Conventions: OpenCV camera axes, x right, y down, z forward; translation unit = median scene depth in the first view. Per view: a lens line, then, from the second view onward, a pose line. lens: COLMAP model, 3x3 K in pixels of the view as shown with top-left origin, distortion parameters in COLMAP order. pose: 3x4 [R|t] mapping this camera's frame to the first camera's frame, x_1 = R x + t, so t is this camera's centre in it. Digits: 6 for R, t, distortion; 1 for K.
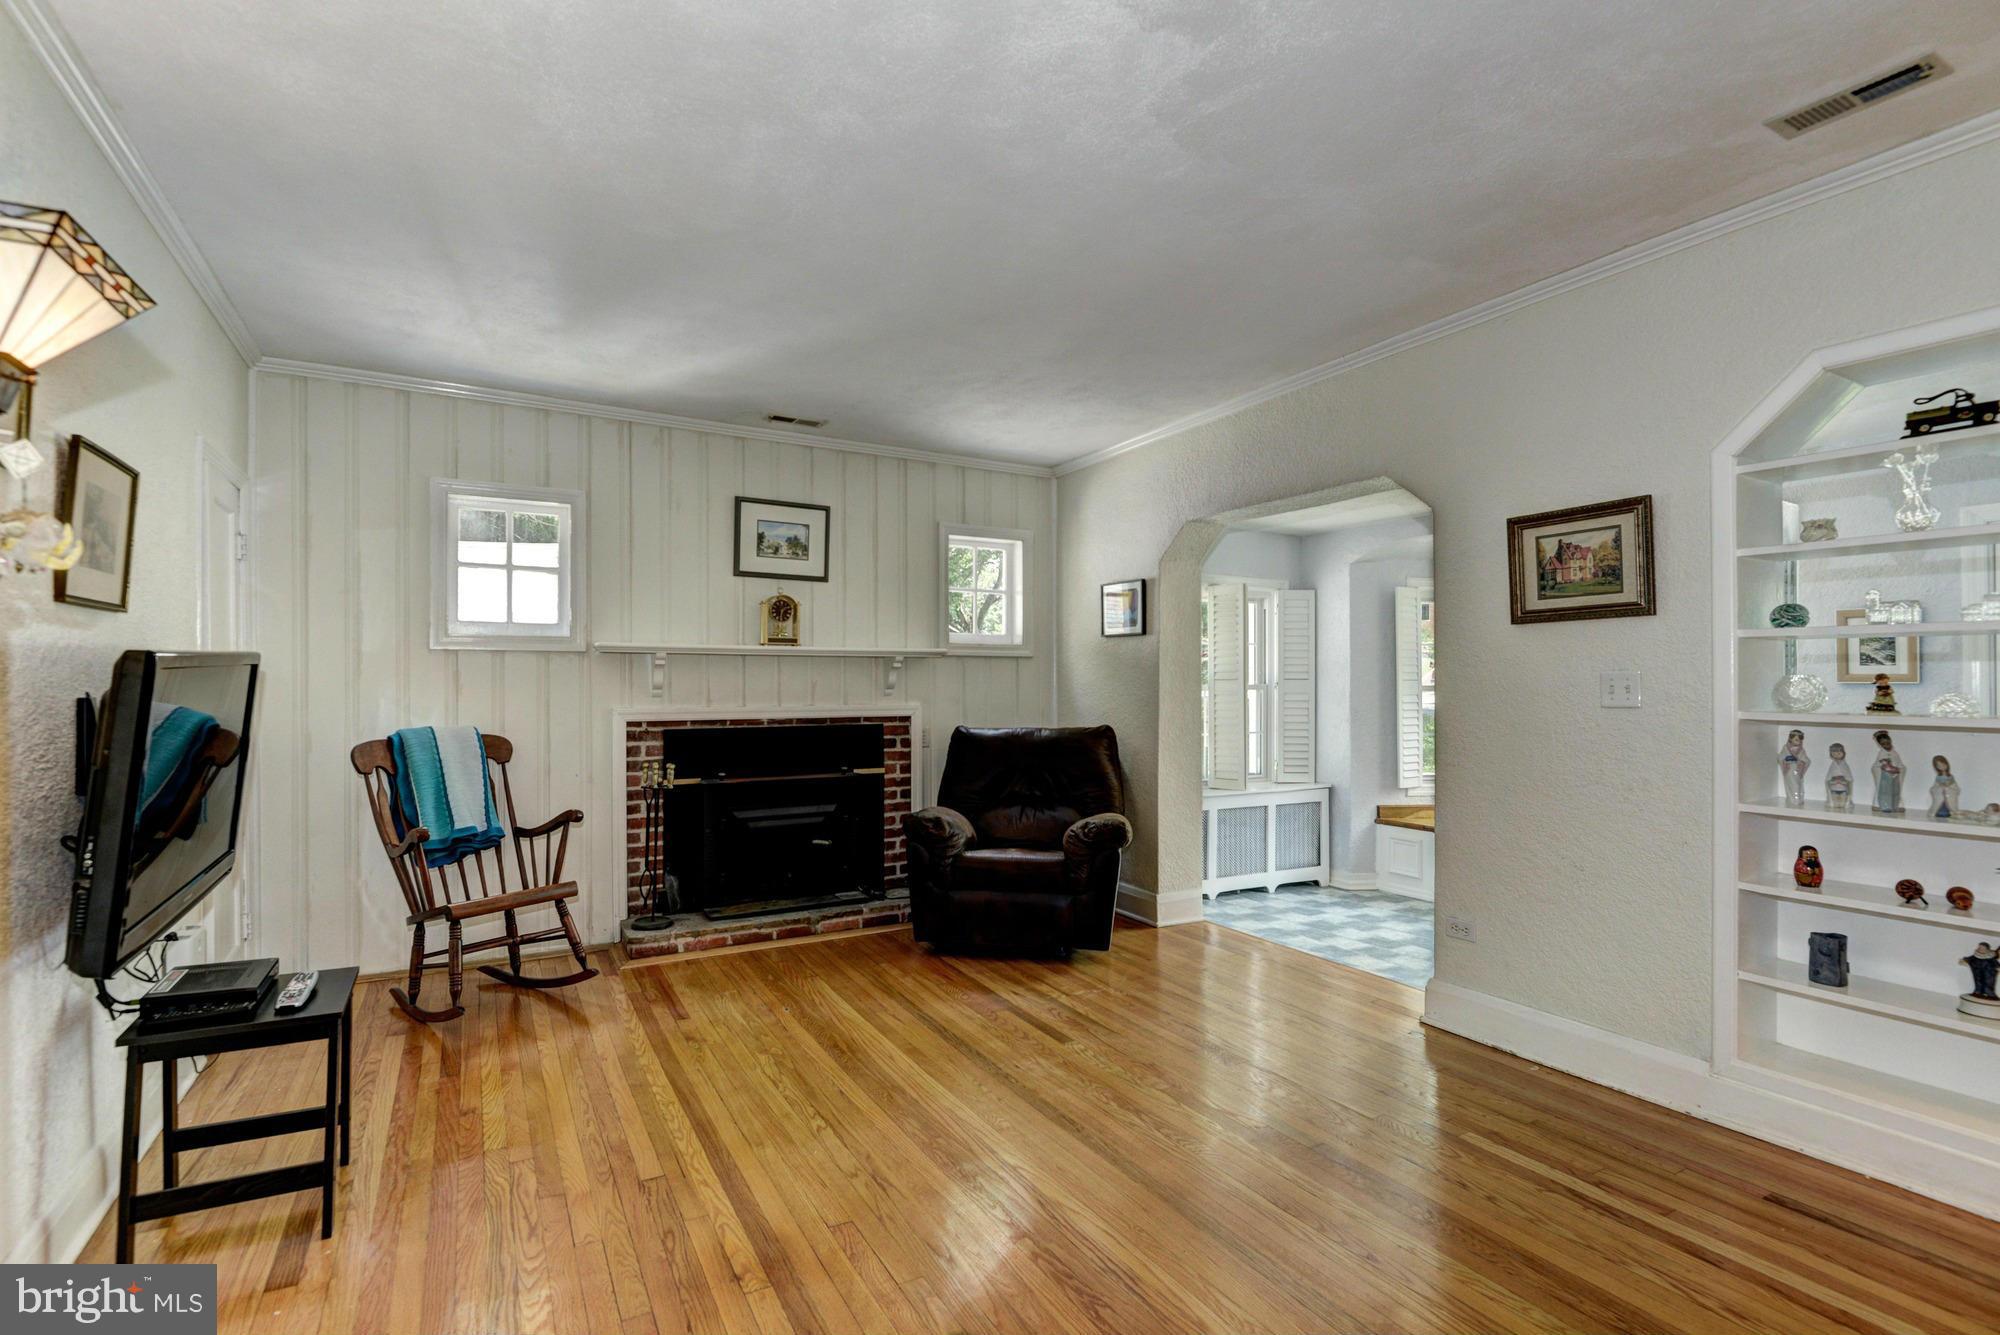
lens RADIAL K [[938.8, 0, 996.8], [0, 938.8, 676.3], [0, 0, 1]] dist [-0.013696, 0.008398]
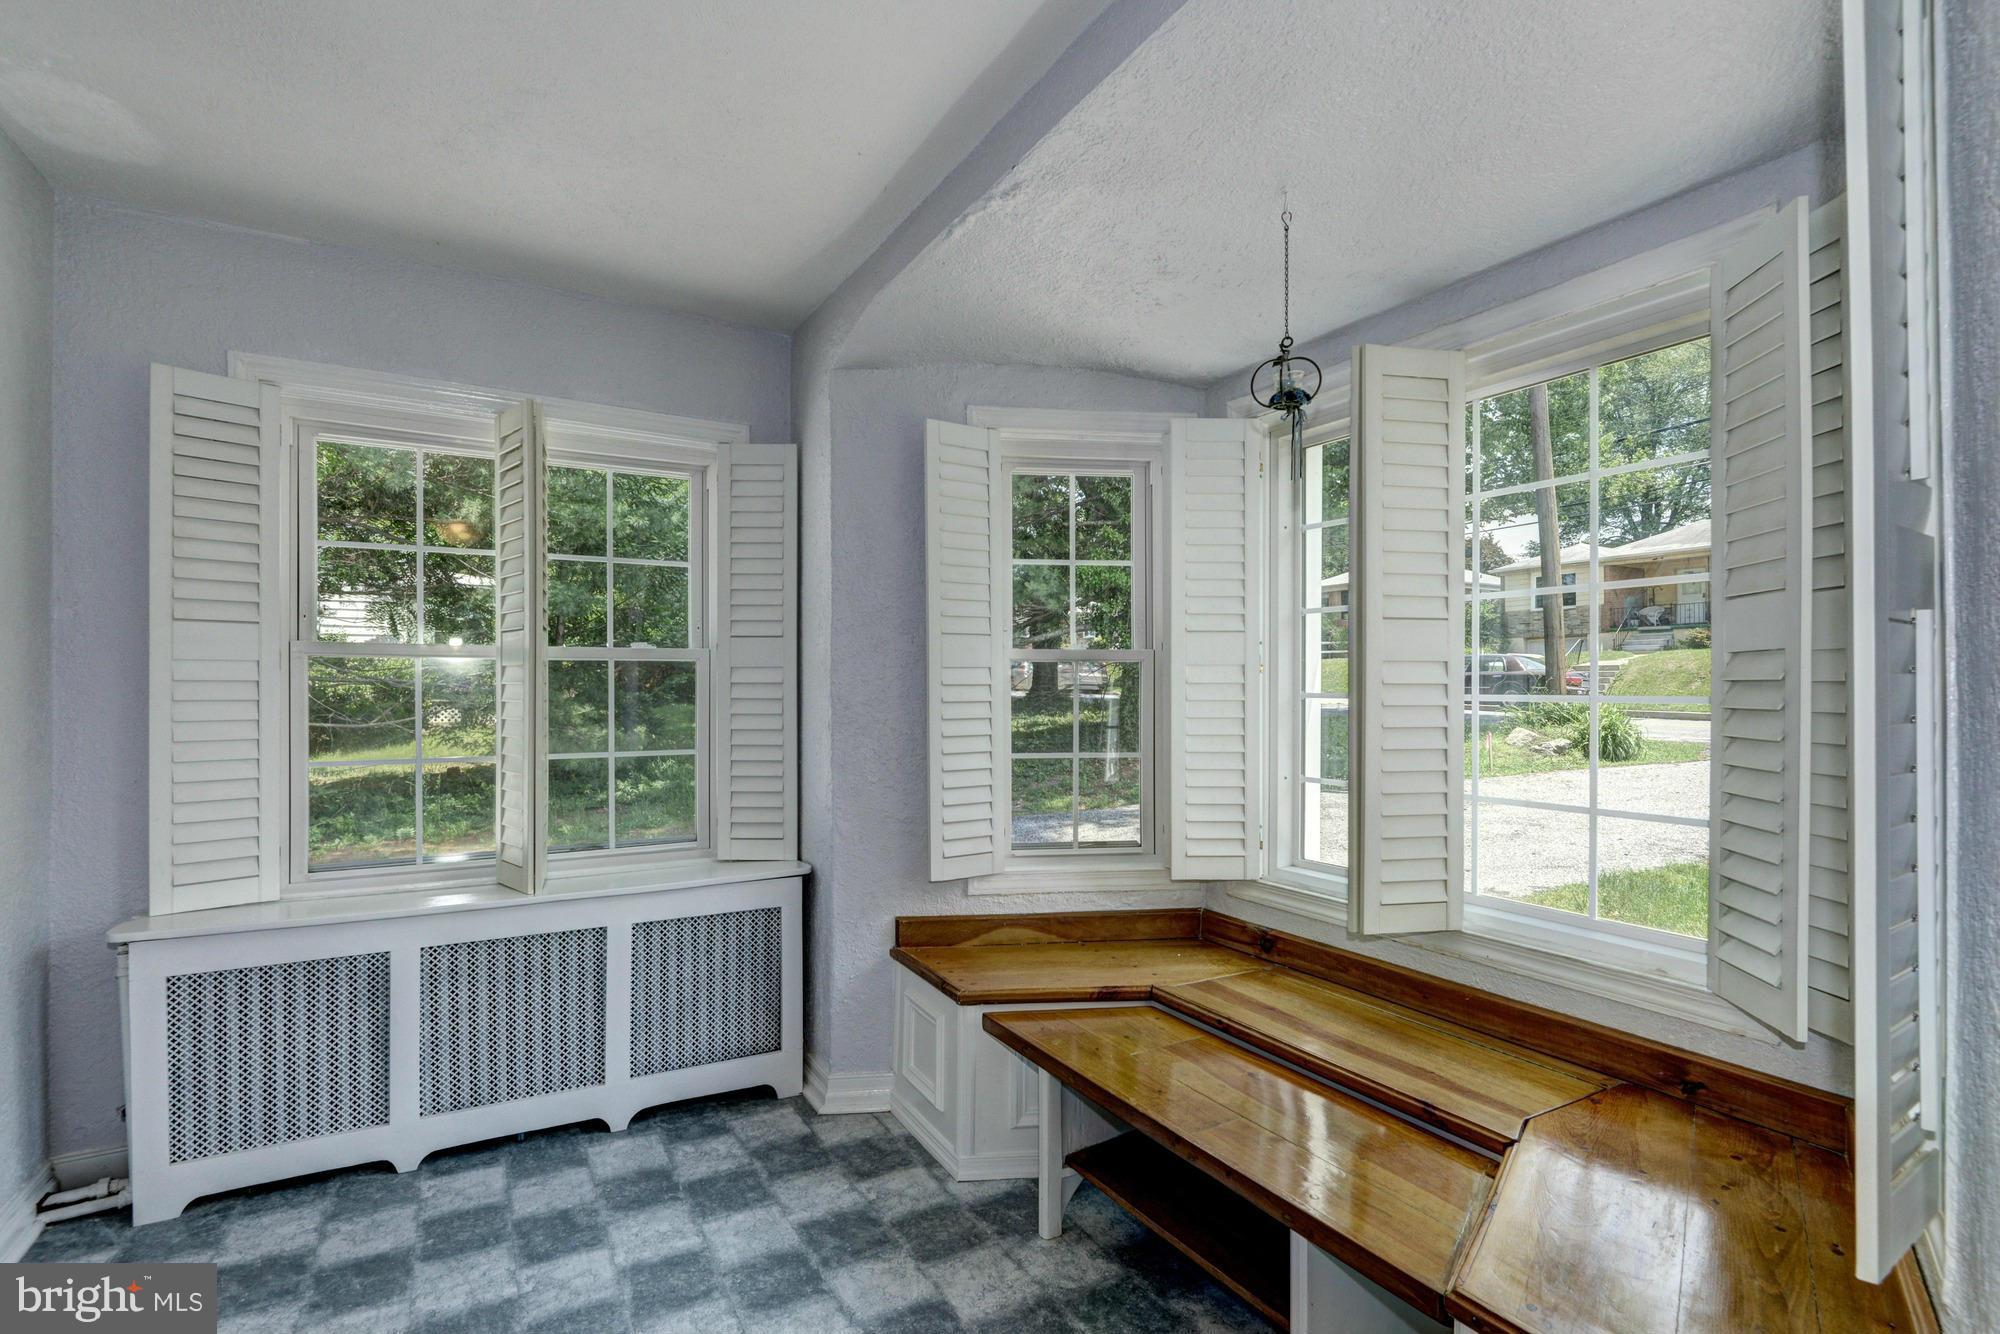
lens RADIAL K [[938.8, 0, 1002.6], [0, 938.8, 674.0], [0, 0, 1]] dist [-0.013696, 0.008398]
pose [[0.999925, -0.002473, 0.012006, 0.453493], [0.002441, 0.999993, 0.002712, 0.021484], [-0.012013, -0.002683, 0.999924, 0.559431]]
